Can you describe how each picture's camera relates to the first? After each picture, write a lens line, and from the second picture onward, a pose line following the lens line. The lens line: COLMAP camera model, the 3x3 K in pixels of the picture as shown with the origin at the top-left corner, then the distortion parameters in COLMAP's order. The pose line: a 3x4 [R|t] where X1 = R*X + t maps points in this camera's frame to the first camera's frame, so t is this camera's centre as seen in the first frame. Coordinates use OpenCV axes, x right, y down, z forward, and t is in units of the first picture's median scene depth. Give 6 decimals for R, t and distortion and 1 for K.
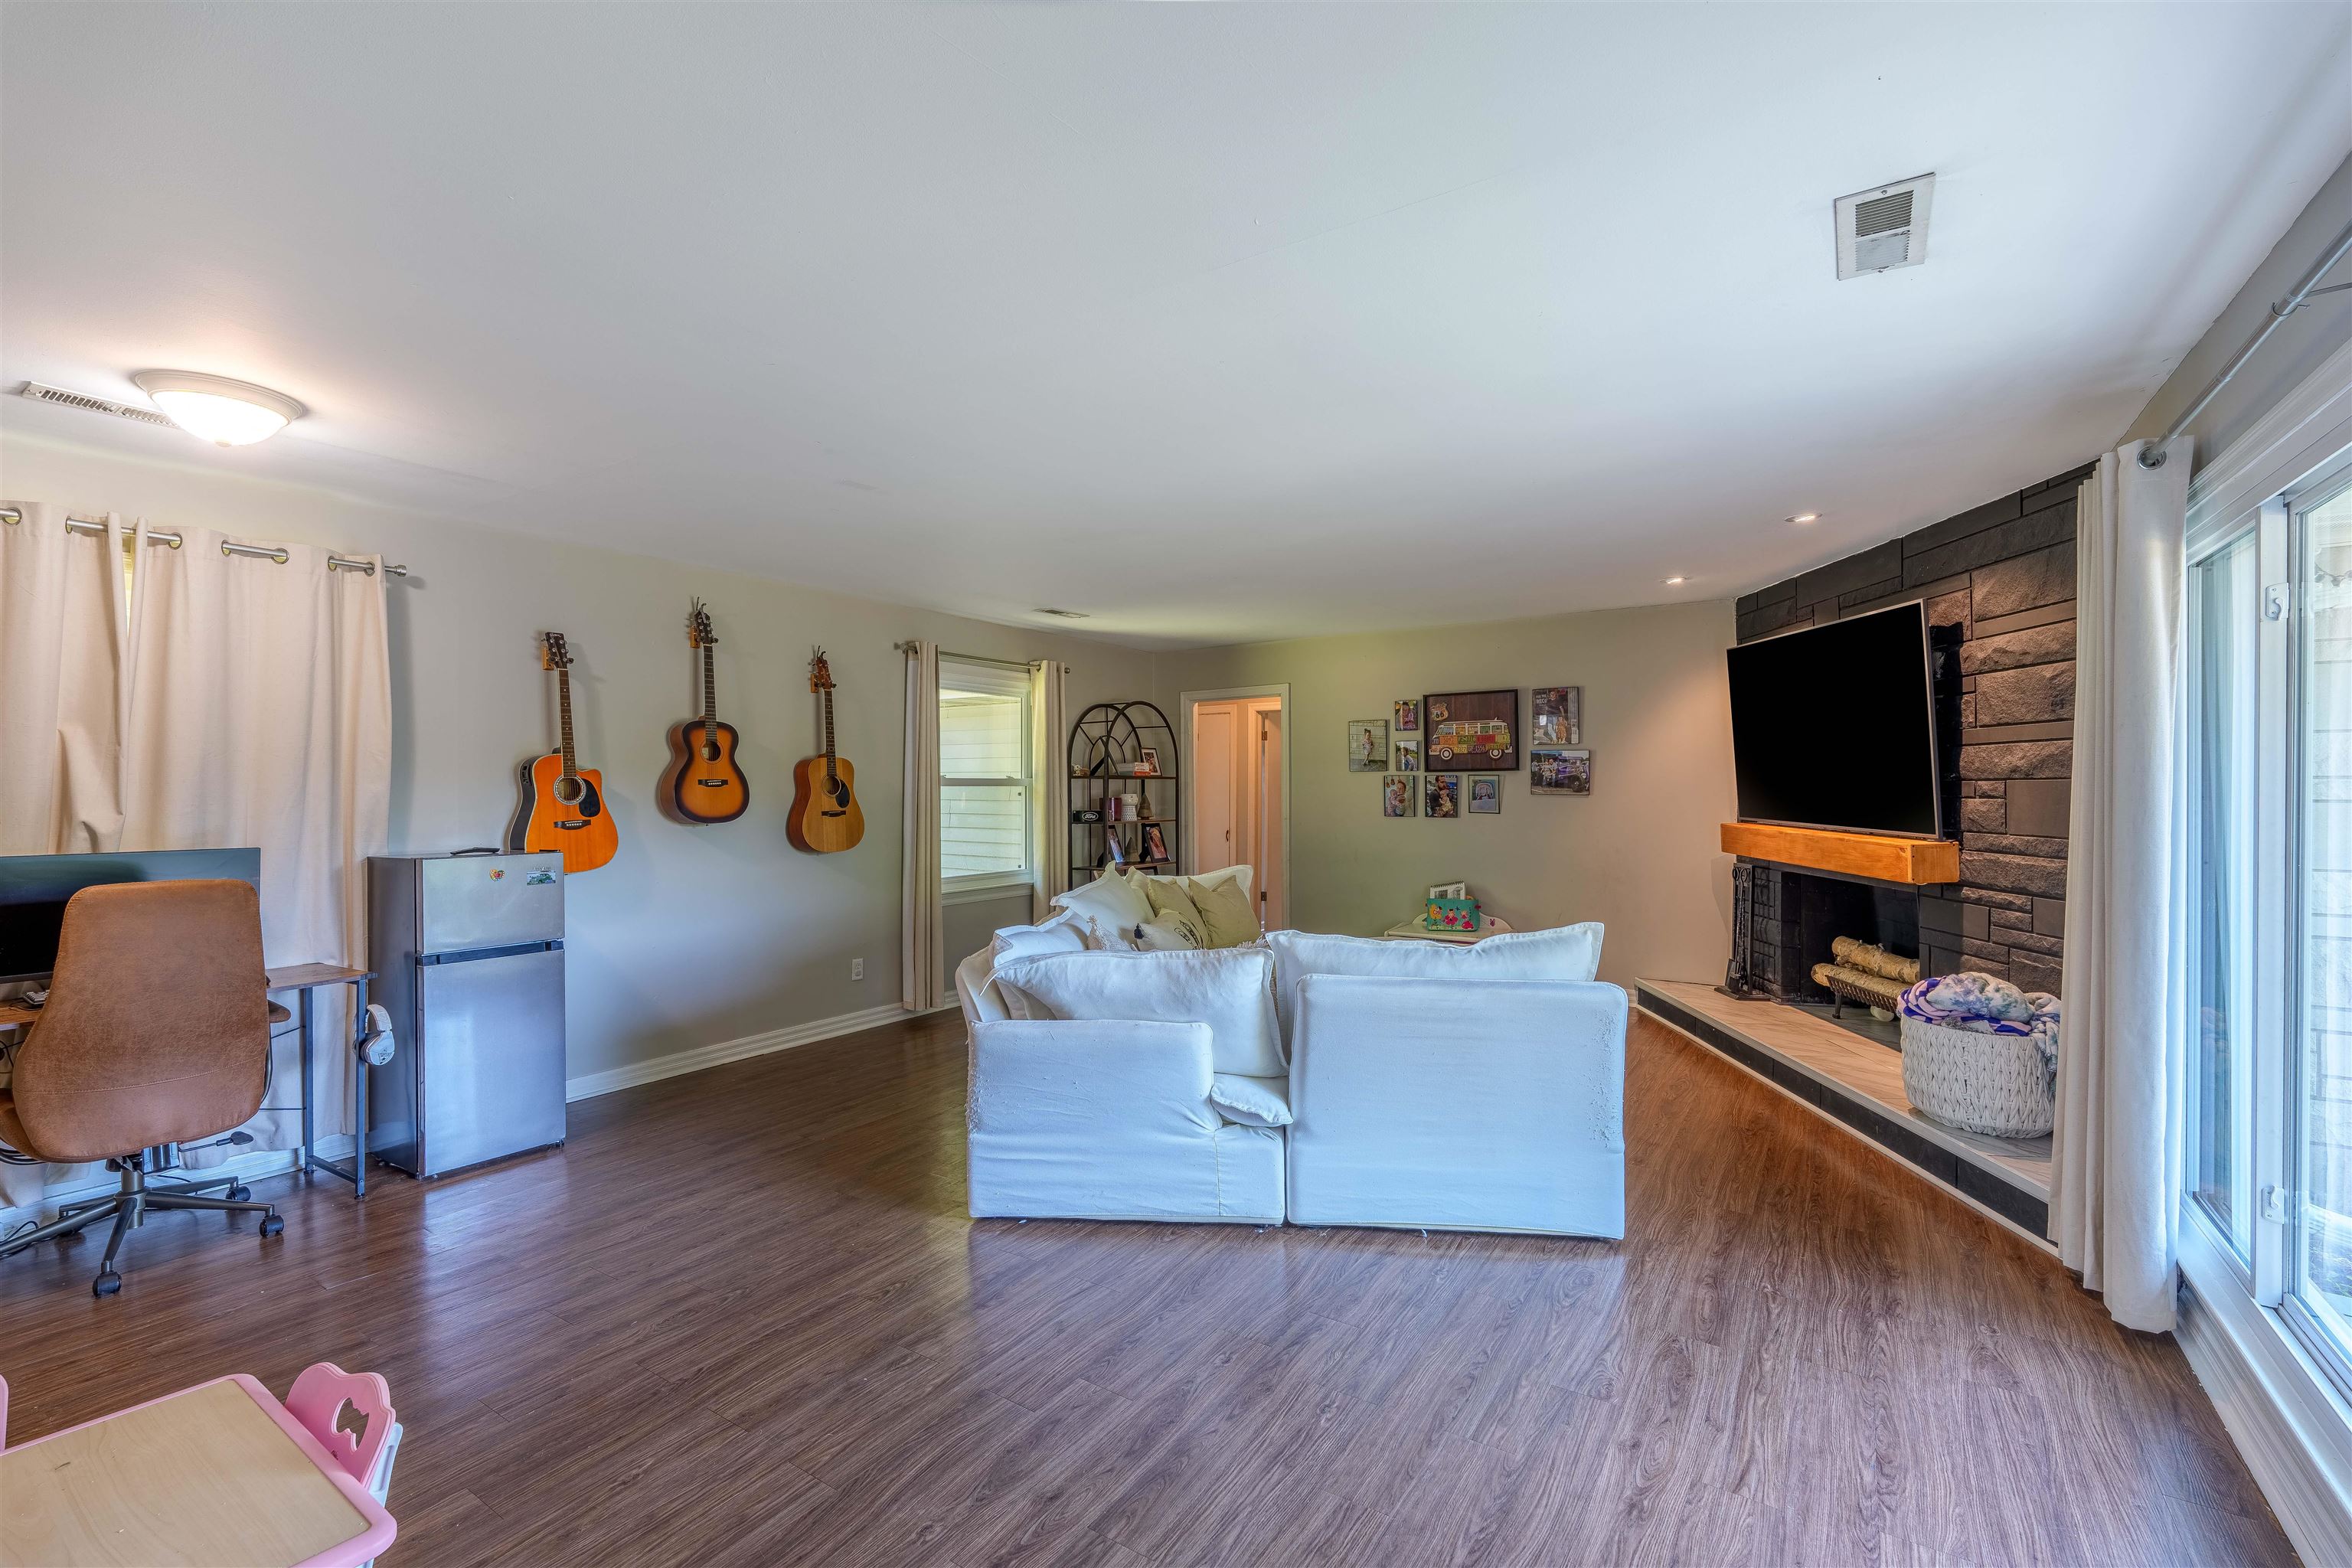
lens RADIAL K [[1033.1, 0, 1170.5], [0, 1033.1, 783.8], [0, 0, 1]] dist [-0.001716, 0.000213]
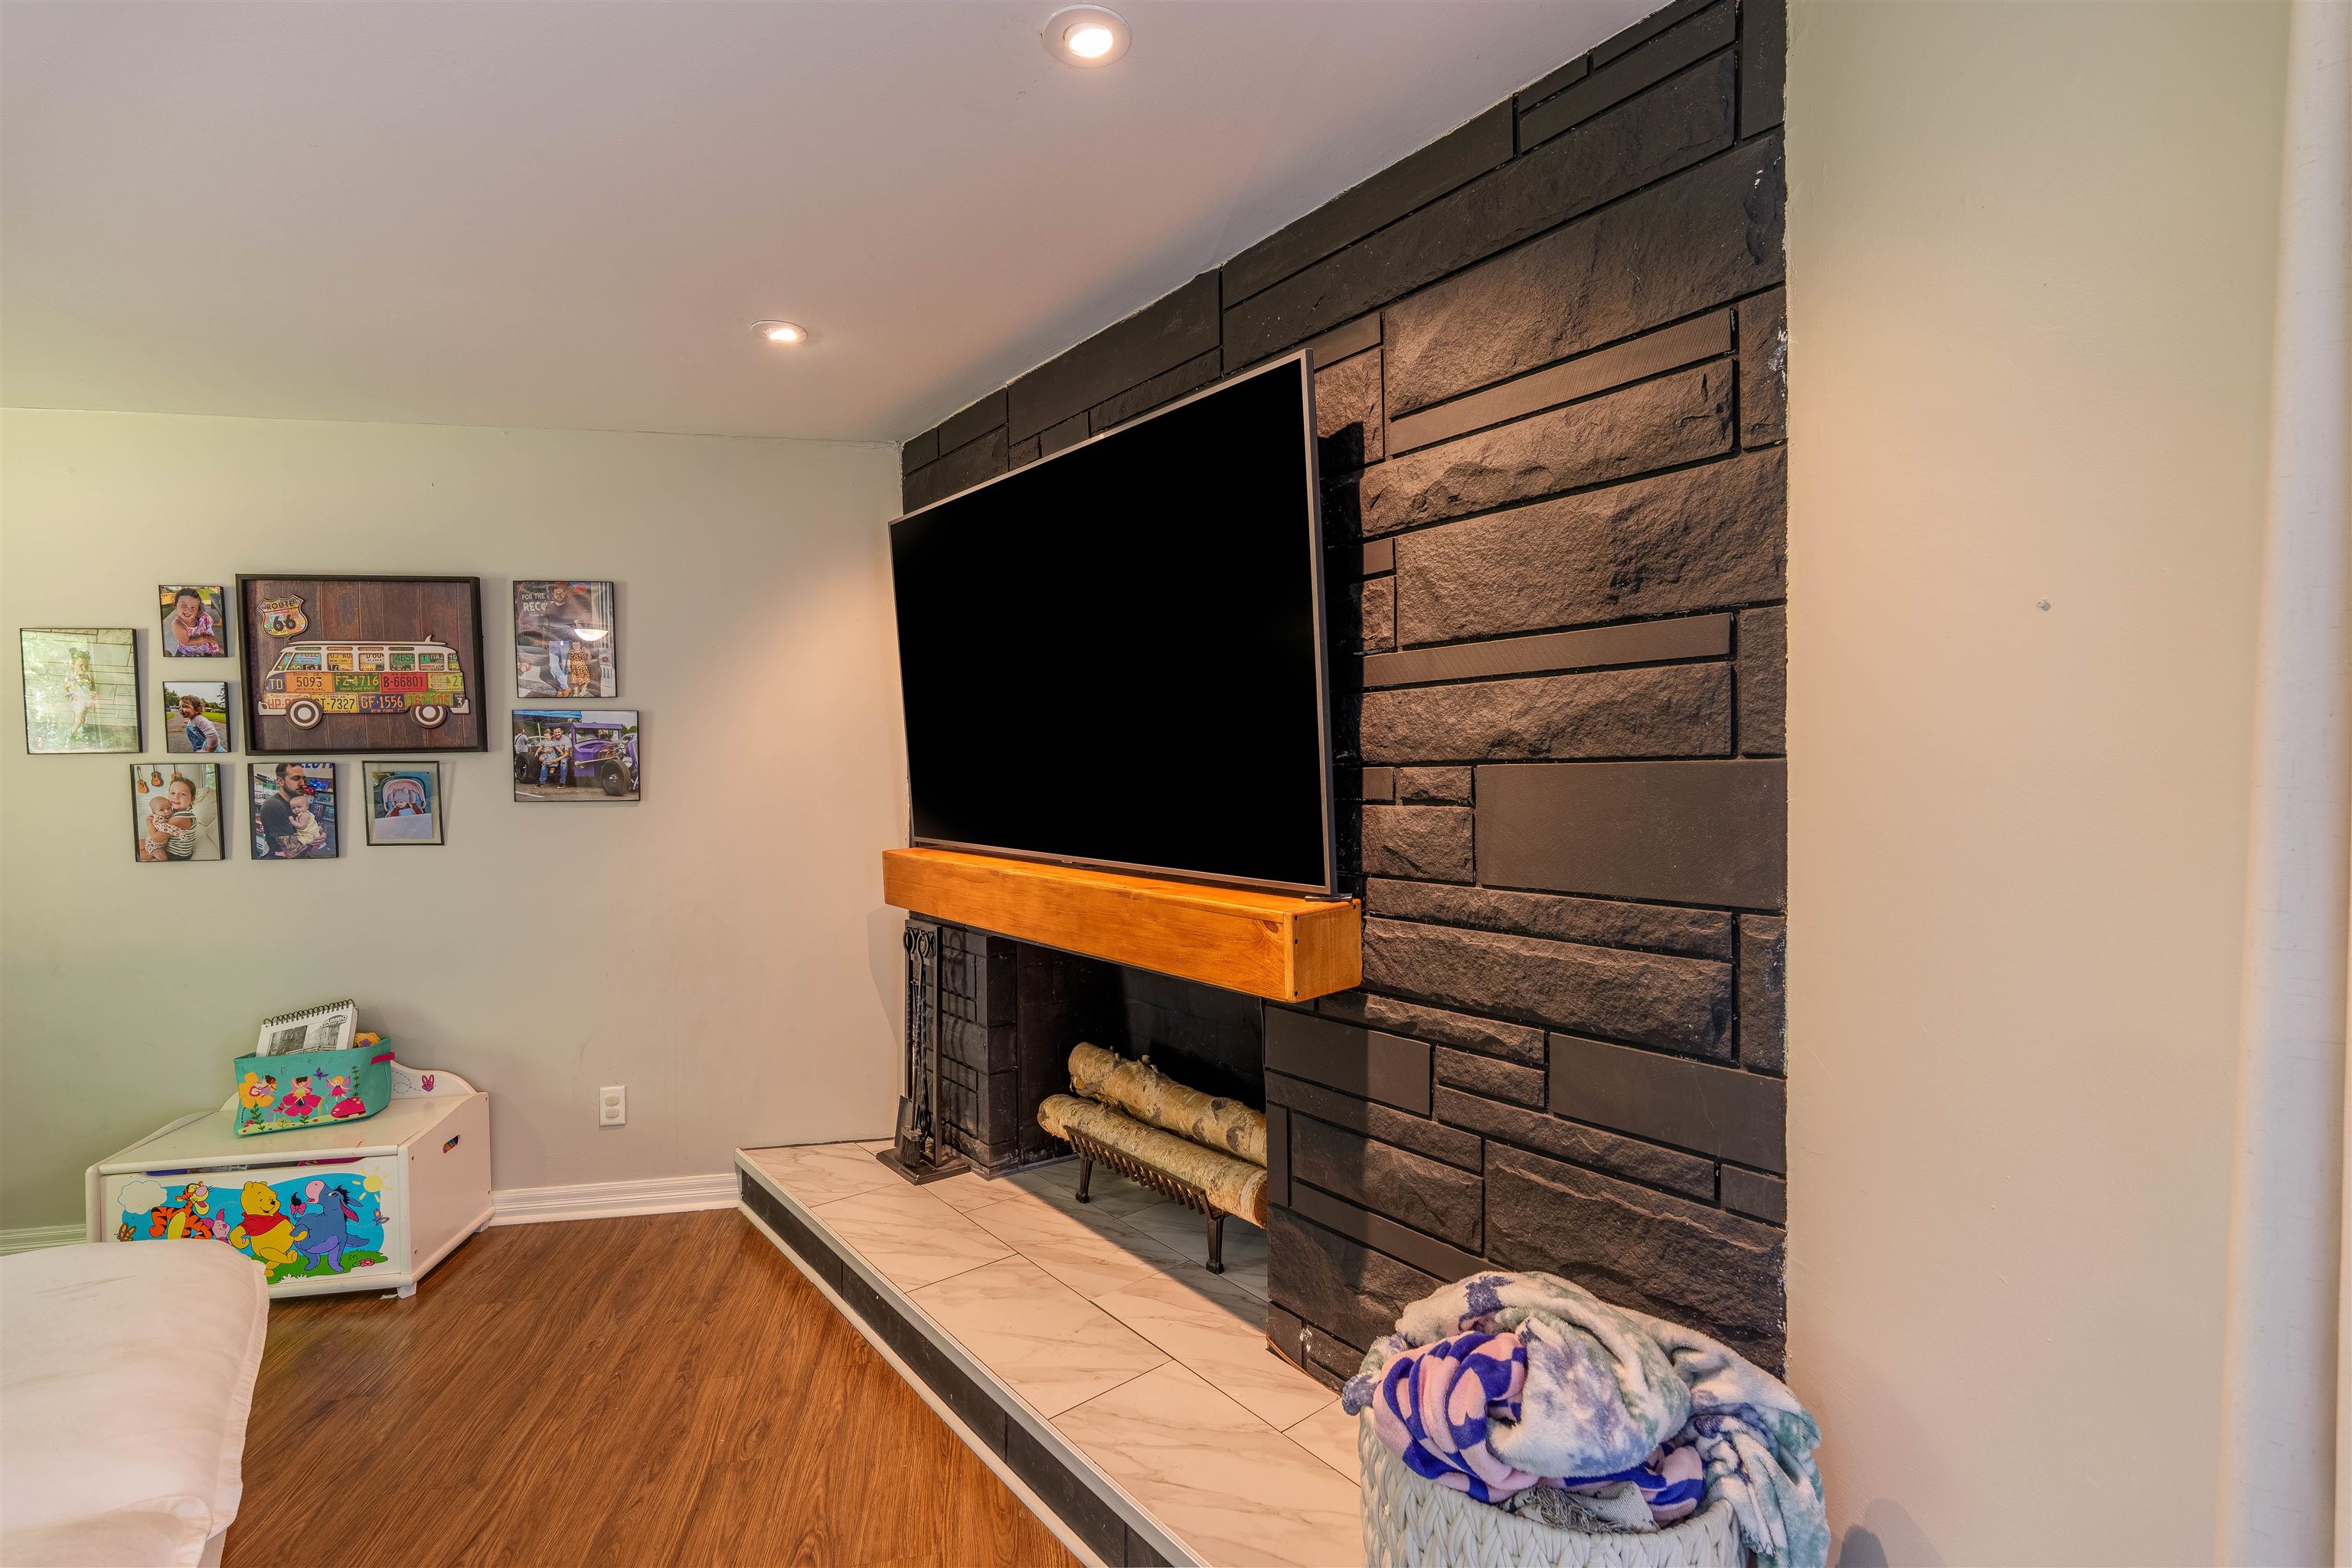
lens RADIAL K [[1033.1, 0, 1175.7], [0, 1033.1, 786.1], [0, 0, 1]] dist [-0.001716, 0.000213]
pose [[0.715455, -0.019146, 0.698396, 0.288717], [0.010480, 0.999806, 0.016673, -0.002132], [-0.698580, -0.004609, 0.715517, 0.549414]]
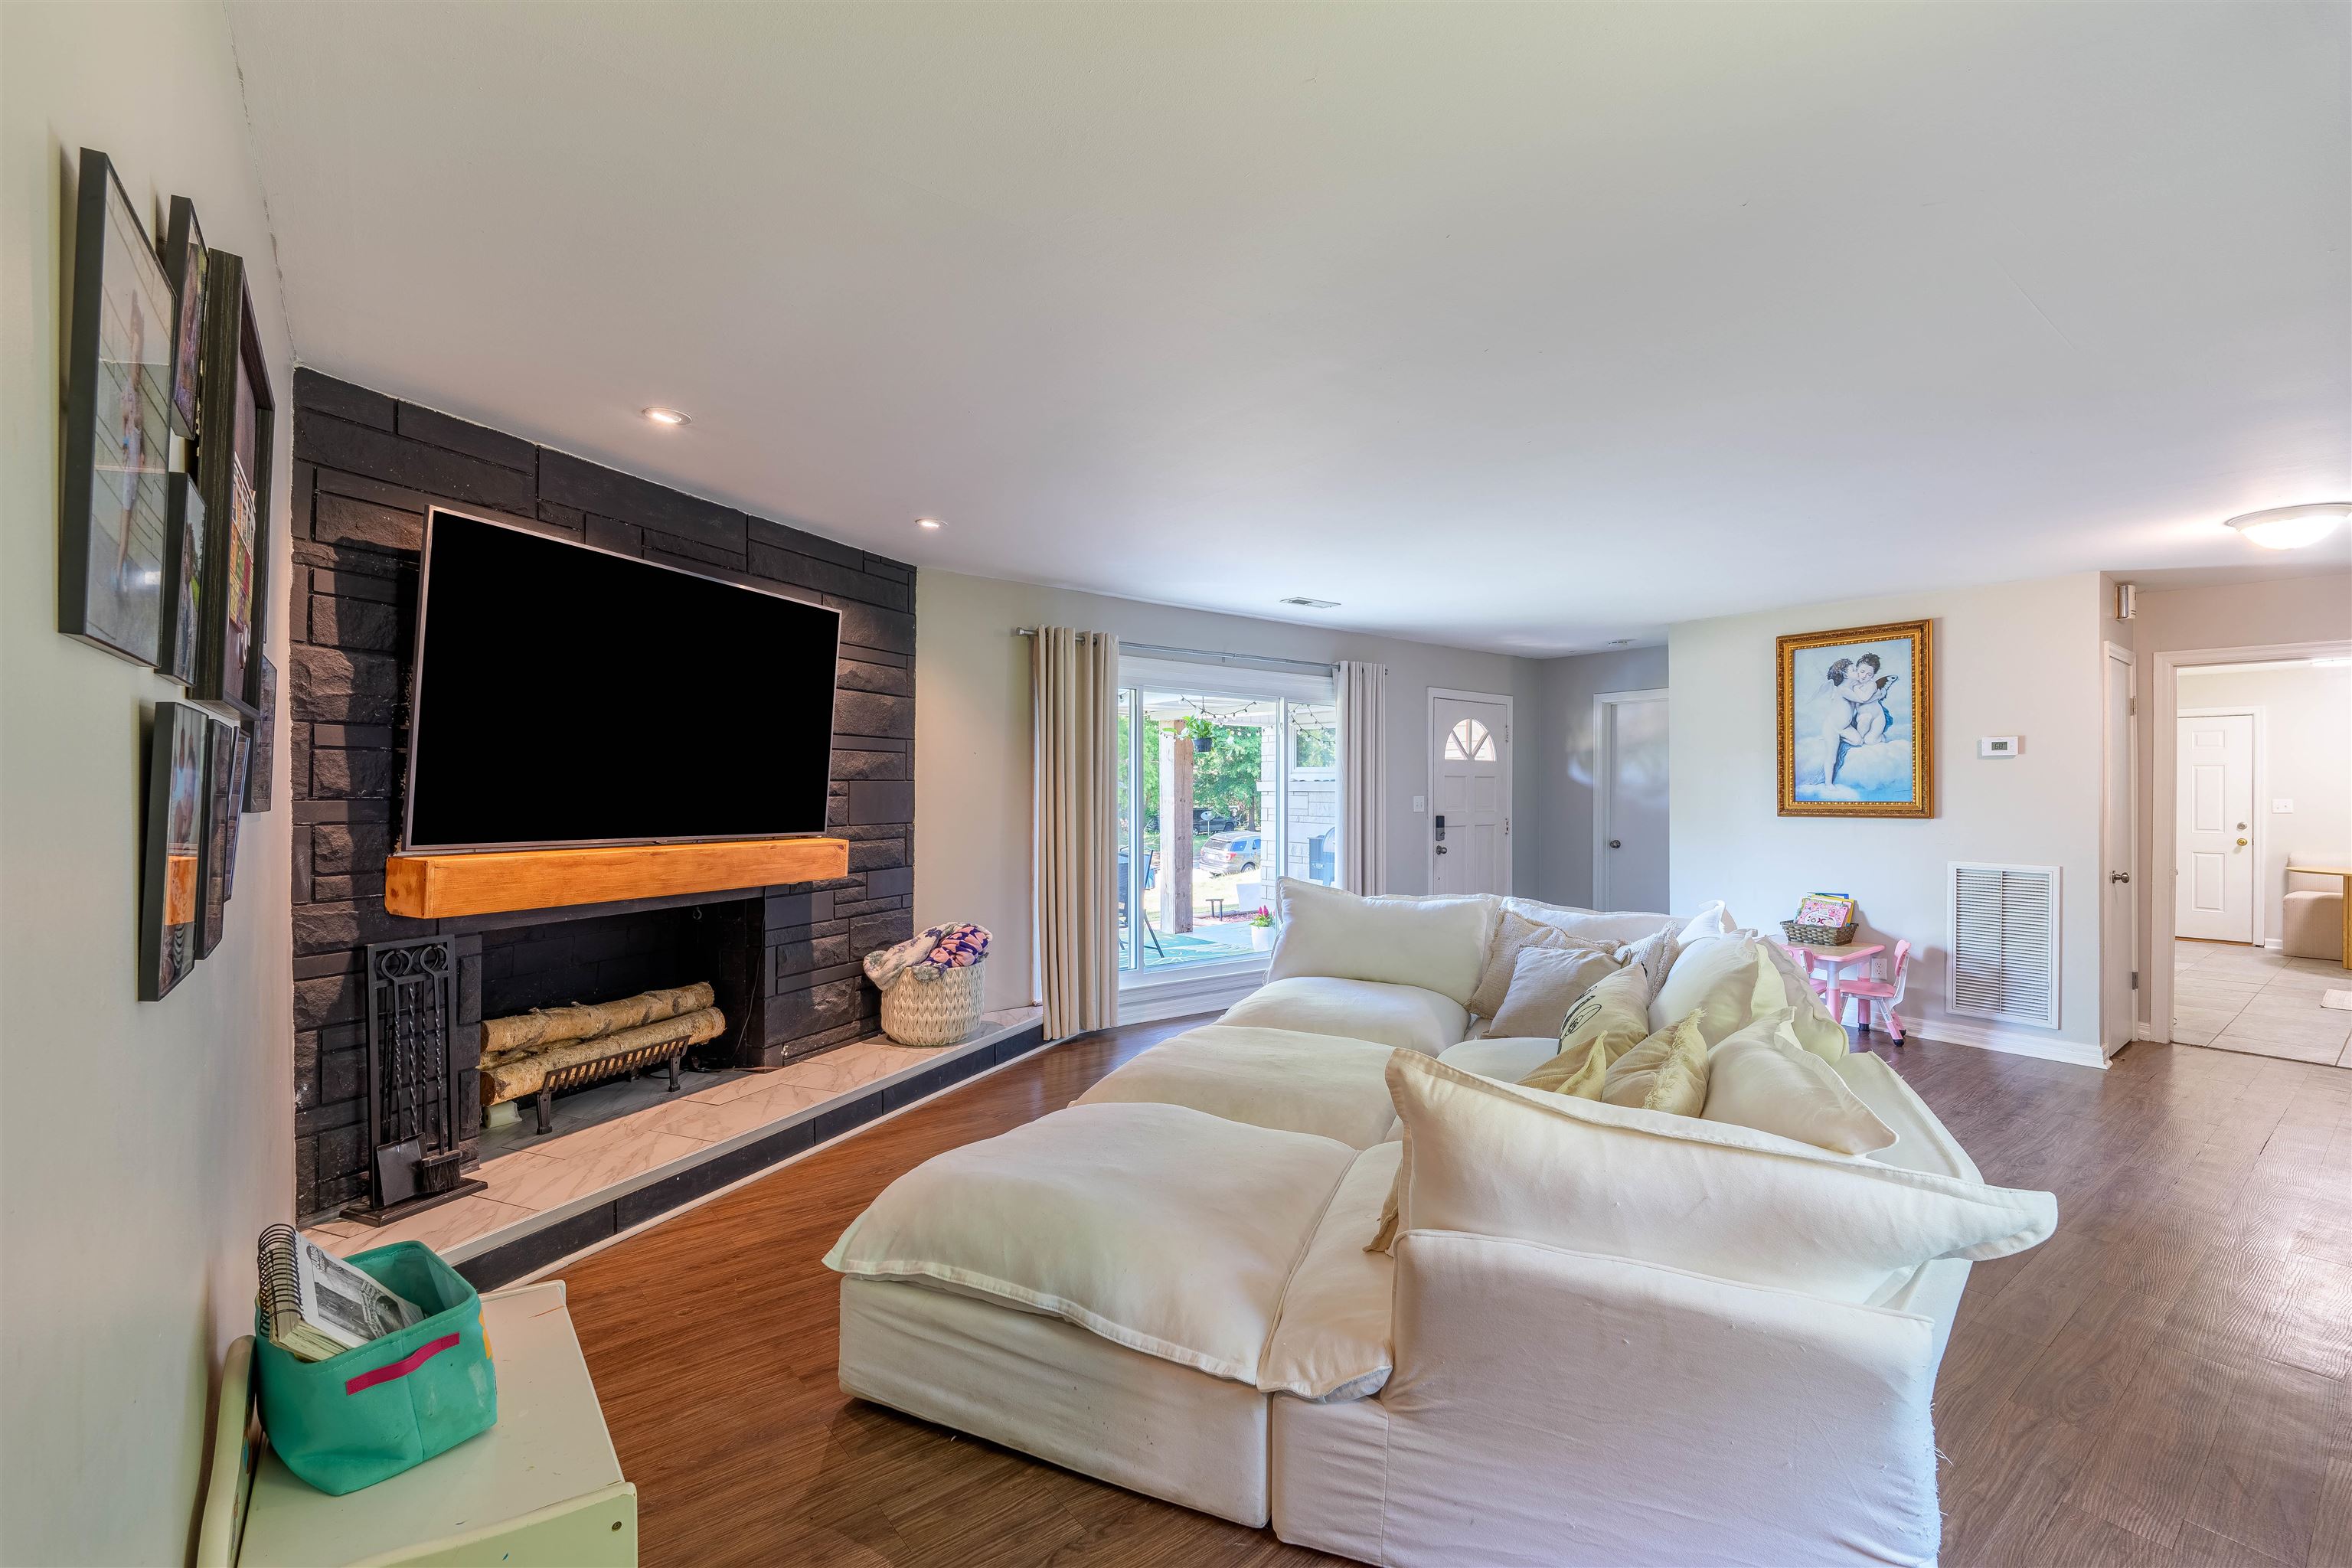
lens RADIAL K [[1033.1, 0, 1177.1], [0, 1033.1, 782.8], [0, 0, 1]] dist [-0.001716, 0.000213]
pose [[-0.951564, -0.001345, 0.307447, 0.049996], [-0.003422, 0.999975, -0.006214, 0.003595], [-0.307431, -0.006965, -0.951545, 1.451183]]
